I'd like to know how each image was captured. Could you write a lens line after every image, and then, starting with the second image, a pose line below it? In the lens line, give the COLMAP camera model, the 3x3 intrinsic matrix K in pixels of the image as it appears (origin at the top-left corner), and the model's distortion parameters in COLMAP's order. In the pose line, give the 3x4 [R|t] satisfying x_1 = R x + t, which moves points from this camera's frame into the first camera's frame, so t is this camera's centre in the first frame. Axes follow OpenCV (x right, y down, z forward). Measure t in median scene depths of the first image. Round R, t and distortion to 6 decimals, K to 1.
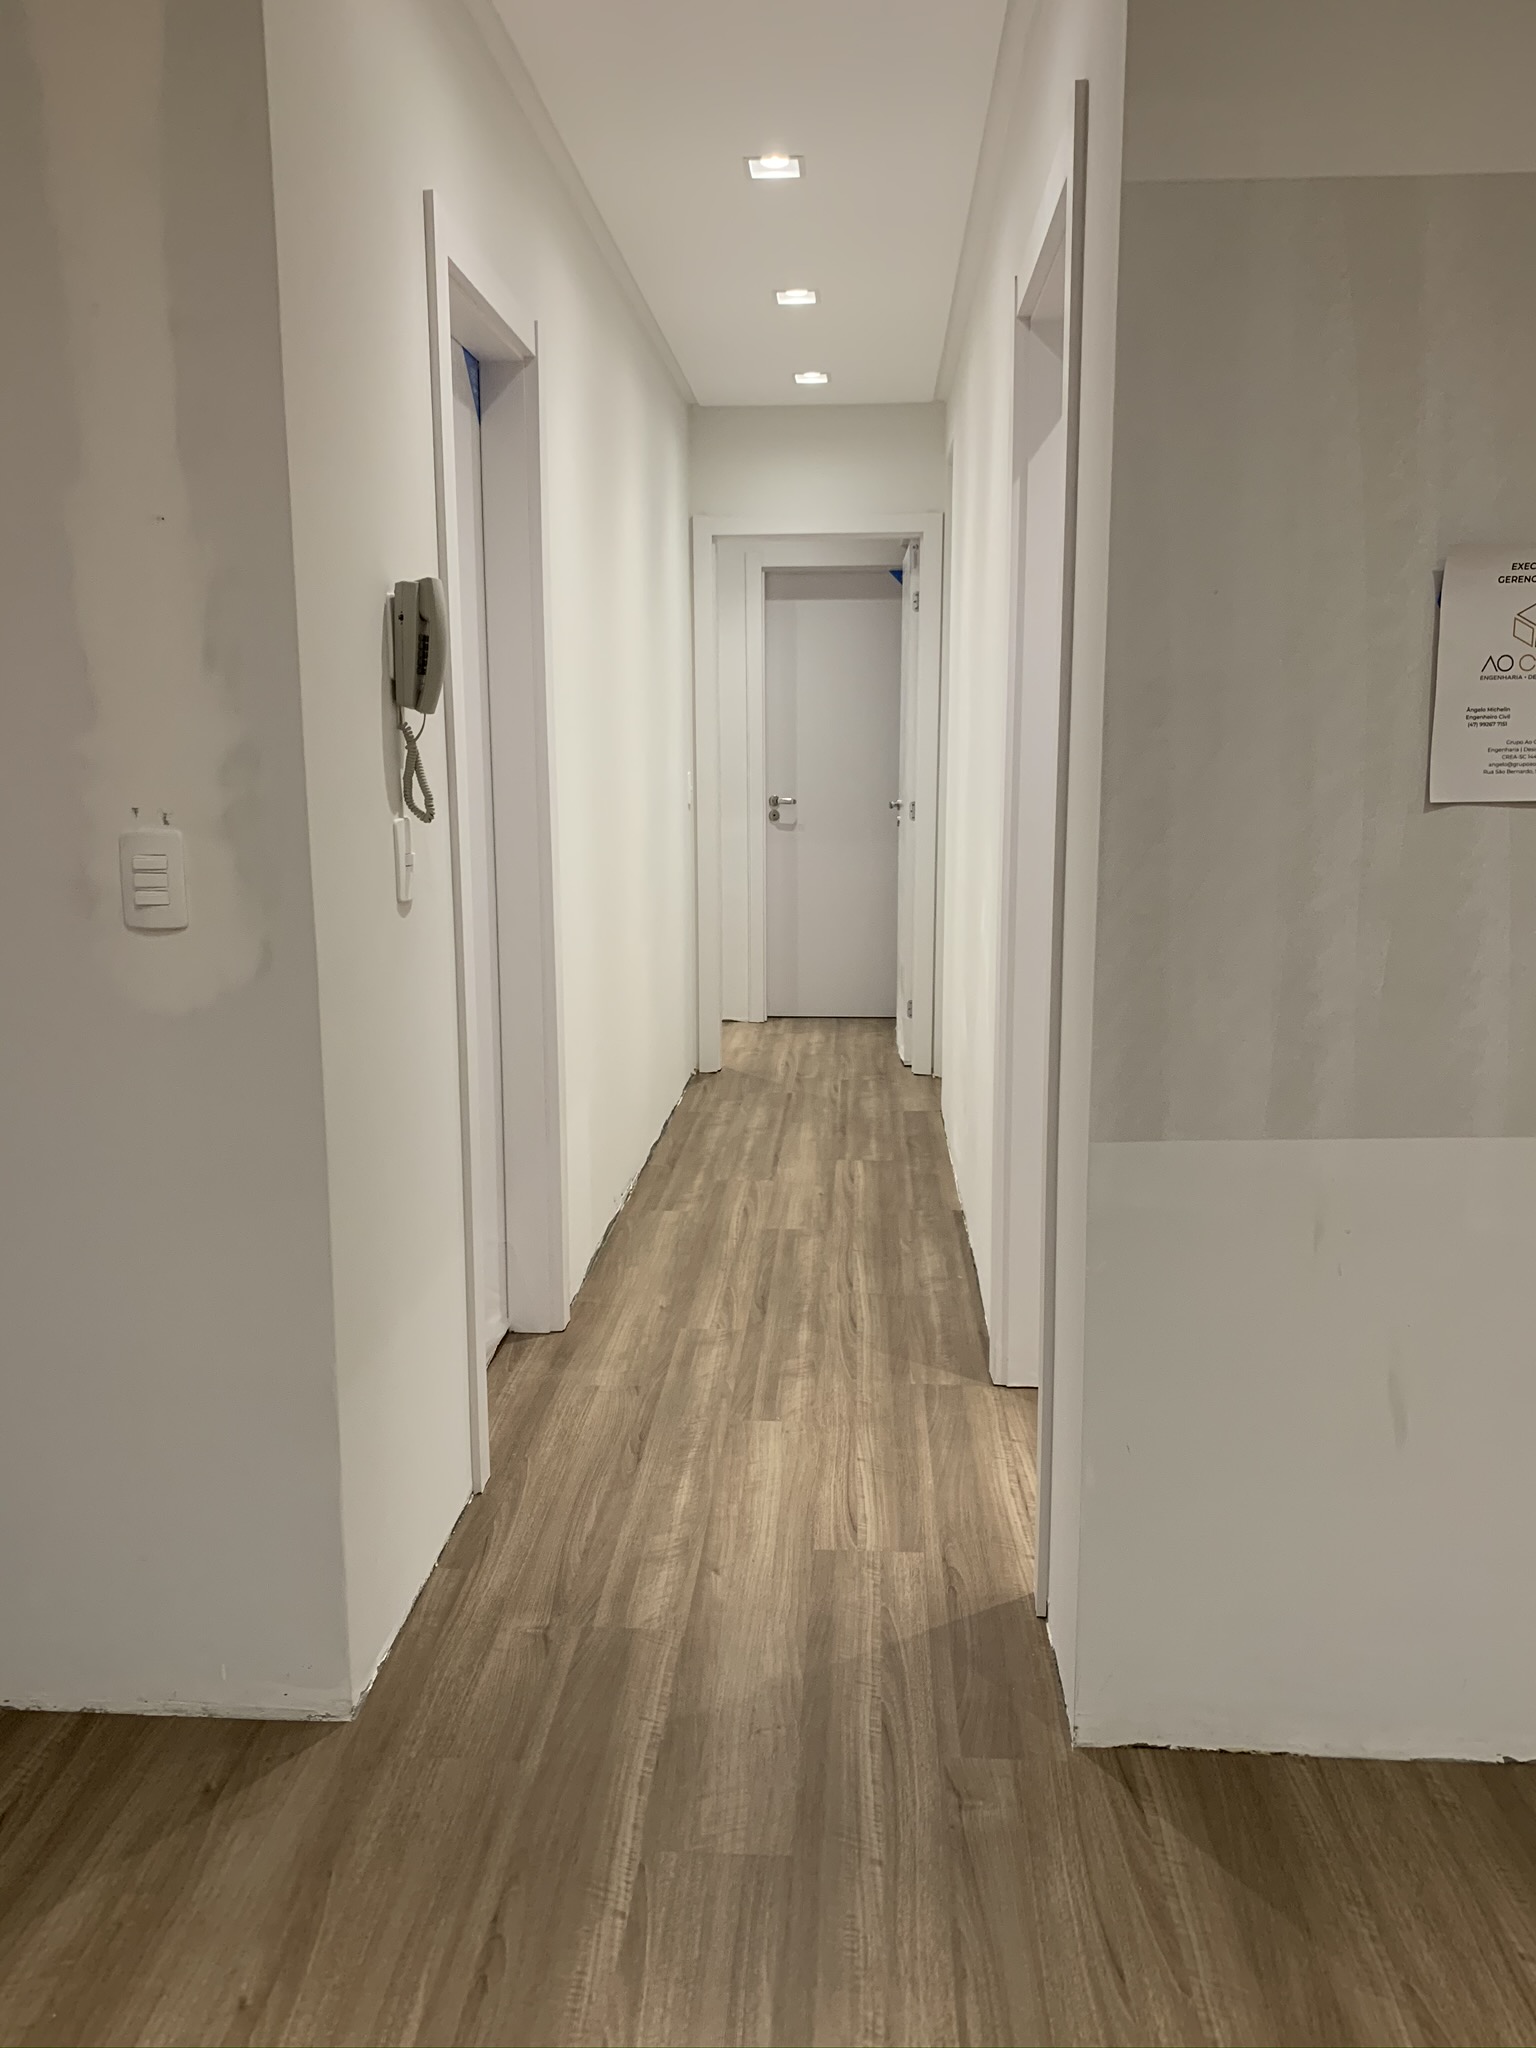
lens RADIAL K [[1552.7, 0, 760.7], [0, 1552.7, 1024.4], [0, 0, 1]] dist [-0.000711, -0.001140]
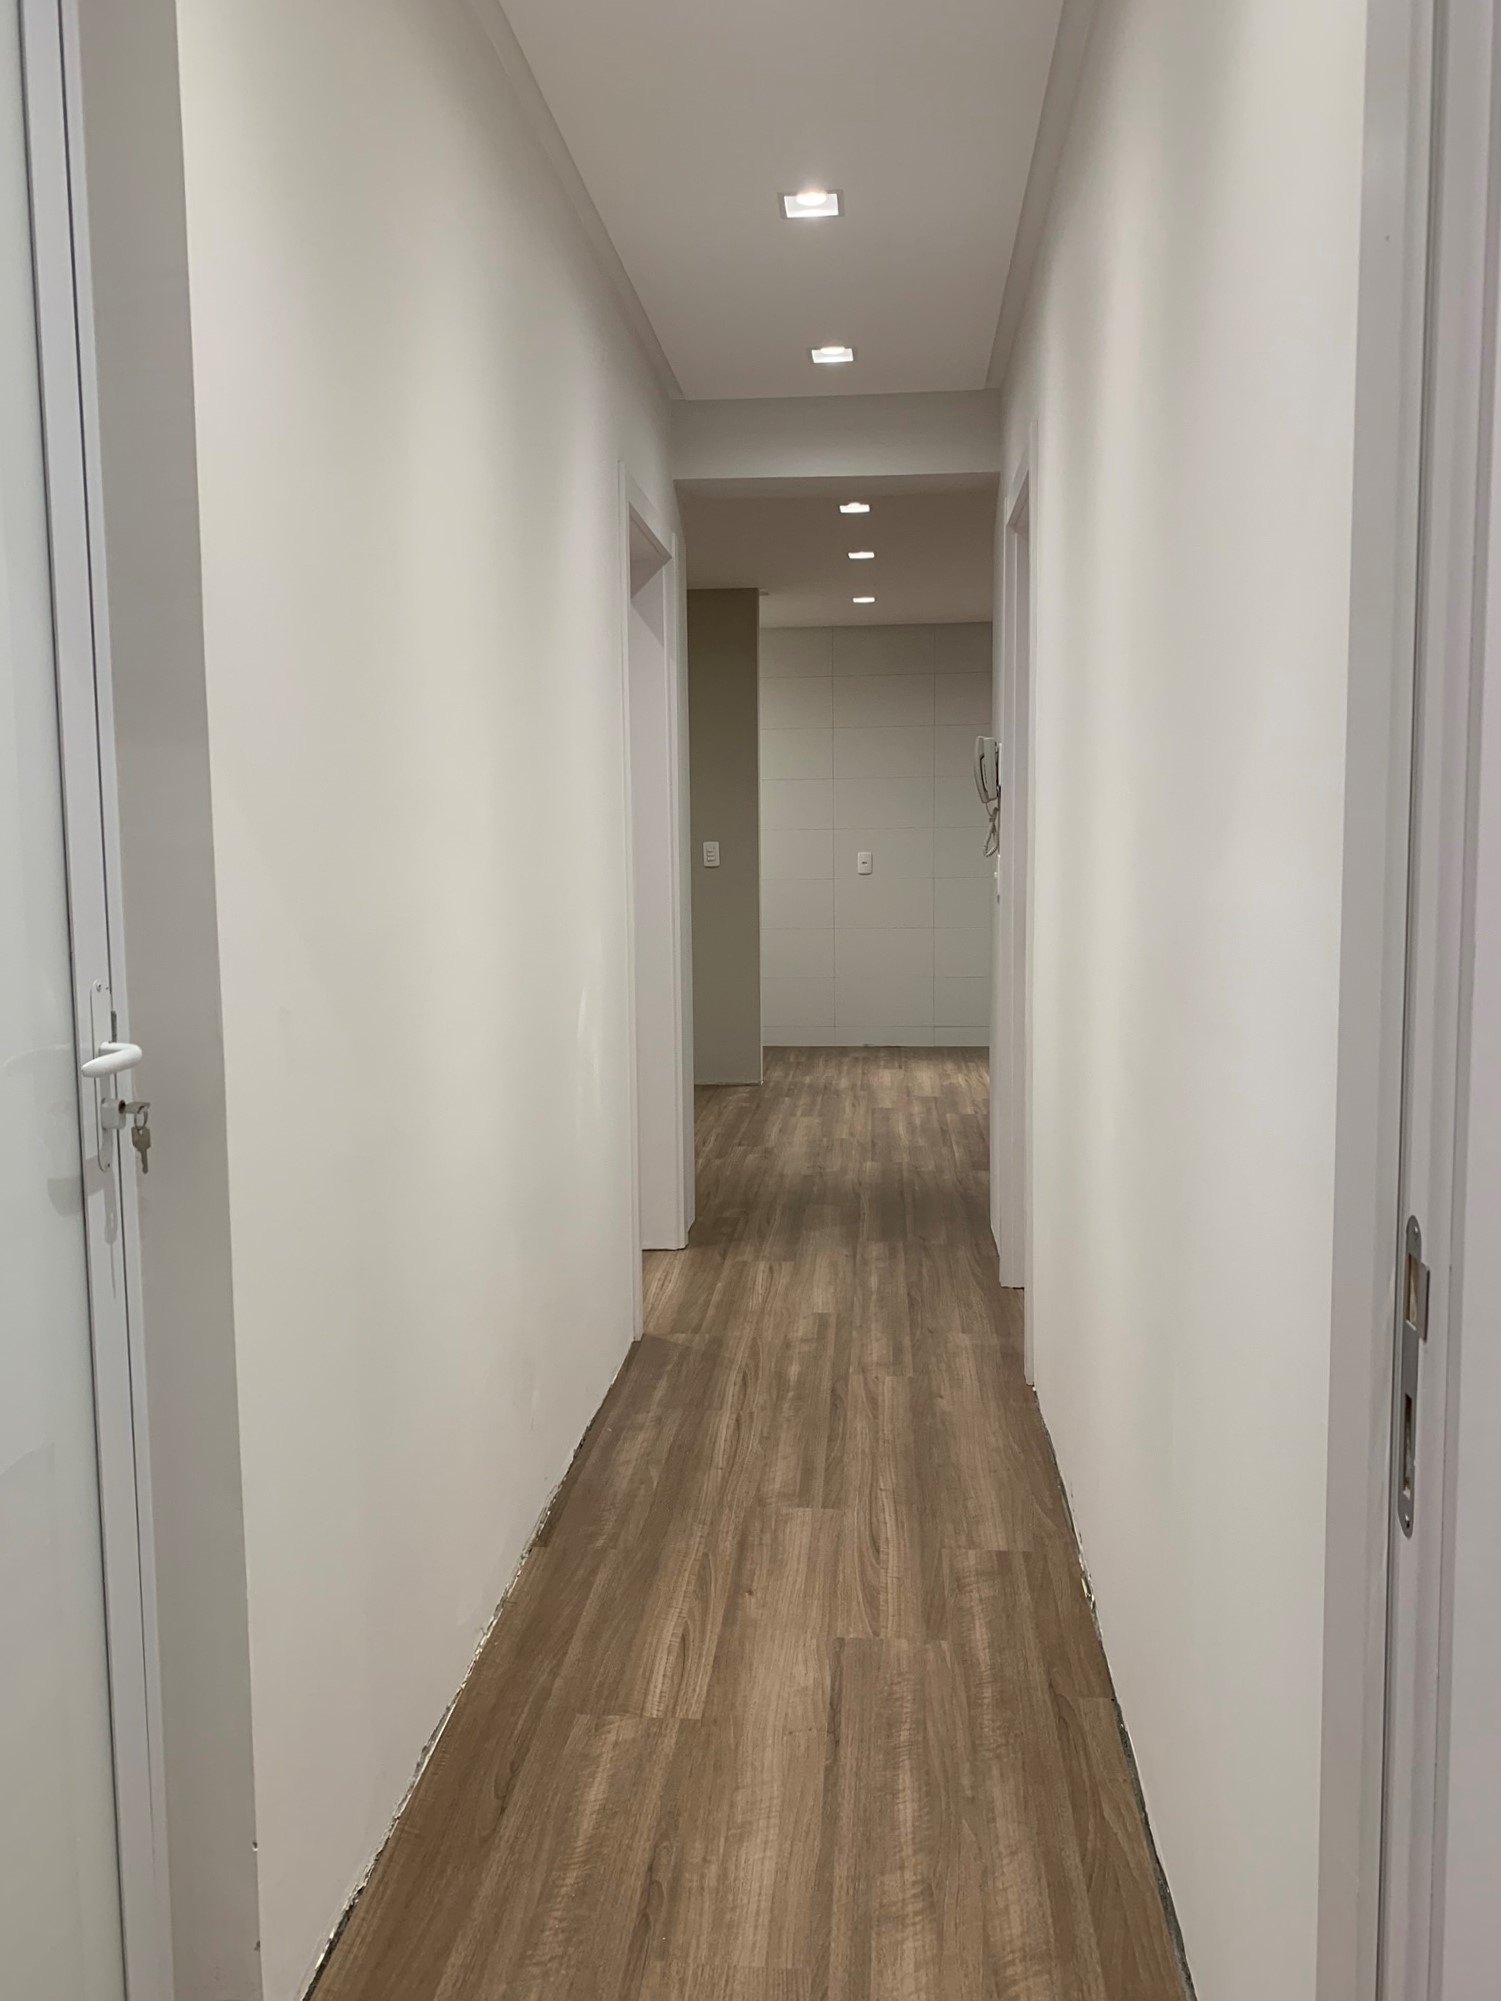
lens RADIAL K [[1517.1, 0, 746.3], [0, 1517.1, 1000.6], [0, 0, 1]] dist [-0.000711, -0.001140]
pose [[-0.999546, 0.015683, 0.025724, 0.027780], [0.022248, 0.959968, 0.279226, -0.311315], [-0.020315, 0.279671, -0.959881, 1.803201]]
